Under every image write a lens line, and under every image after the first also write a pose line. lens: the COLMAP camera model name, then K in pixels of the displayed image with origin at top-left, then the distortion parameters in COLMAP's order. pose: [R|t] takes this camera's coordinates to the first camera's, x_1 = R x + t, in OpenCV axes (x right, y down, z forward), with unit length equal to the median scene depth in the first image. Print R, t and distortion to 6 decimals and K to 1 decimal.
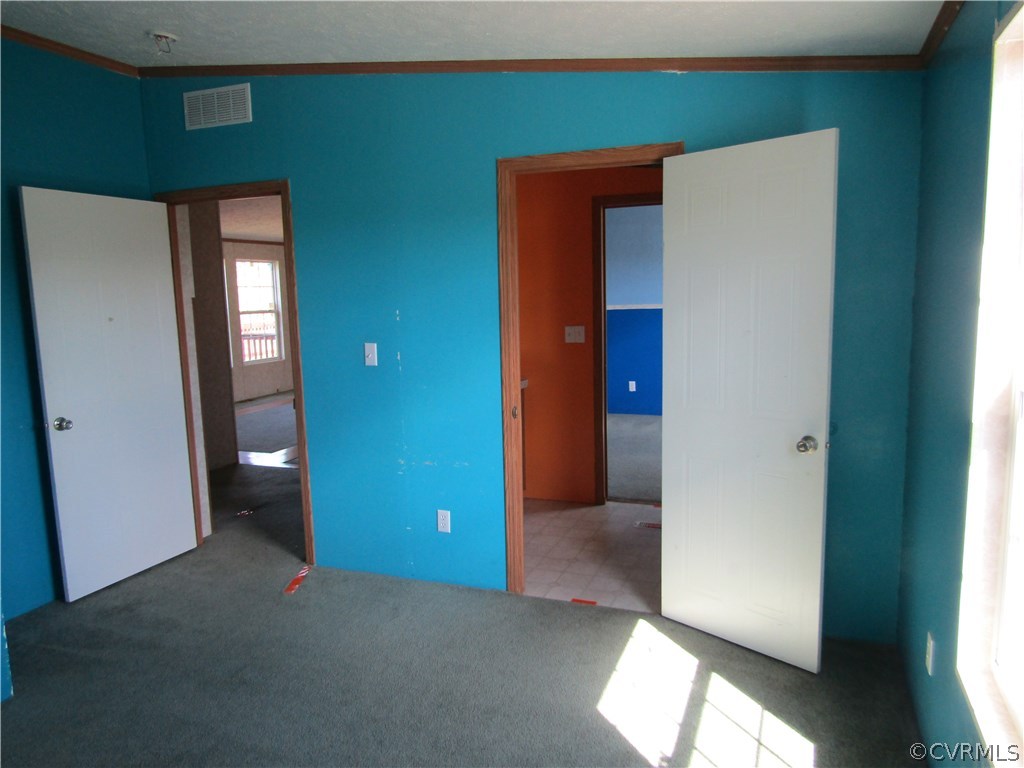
lens RADIAL K [[724.2, 0, 513.6], [0, 724.2, 384.7], [0, 0, 1]] dist [-0.009699, -0.001858]
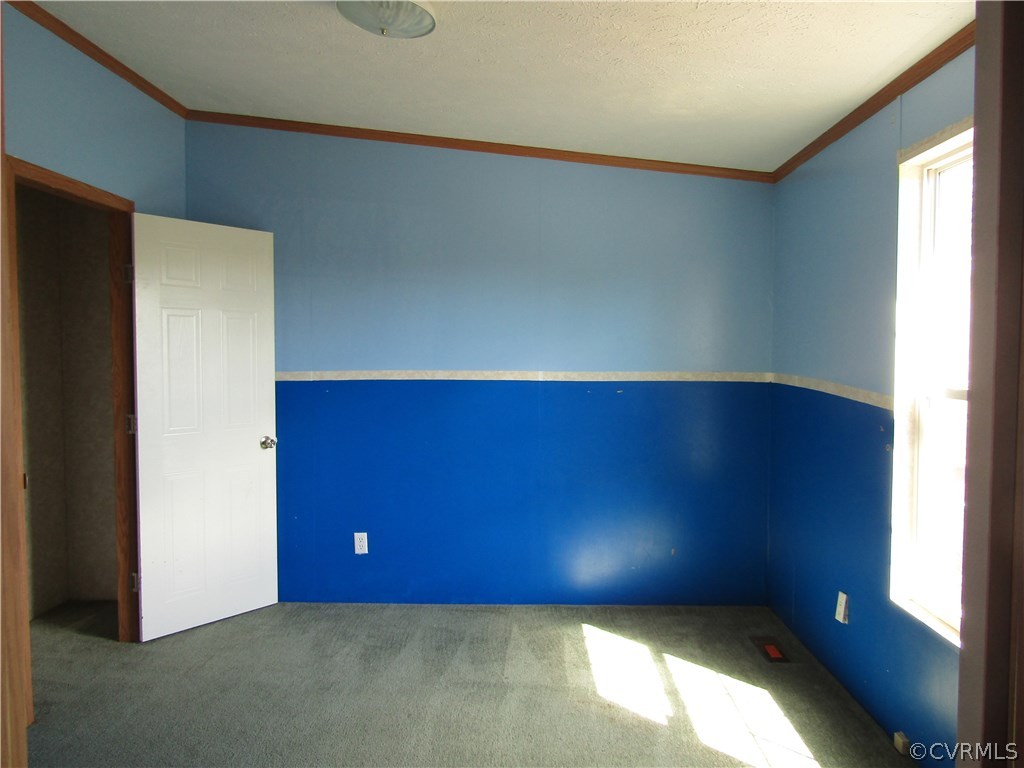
lens RADIAL K [[724.2, 0, 514.0], [0, 724.2, 390.3], [0, 0, 1]] dist [-0.009699, -0.001858]
pose [[0.938586, 0.009724, 0.344909, 0.156336], [0.019321, 0.996553, -0.080672, -0.094280], [-0.344505, 0.082381, 0.935163, 0.859953]]
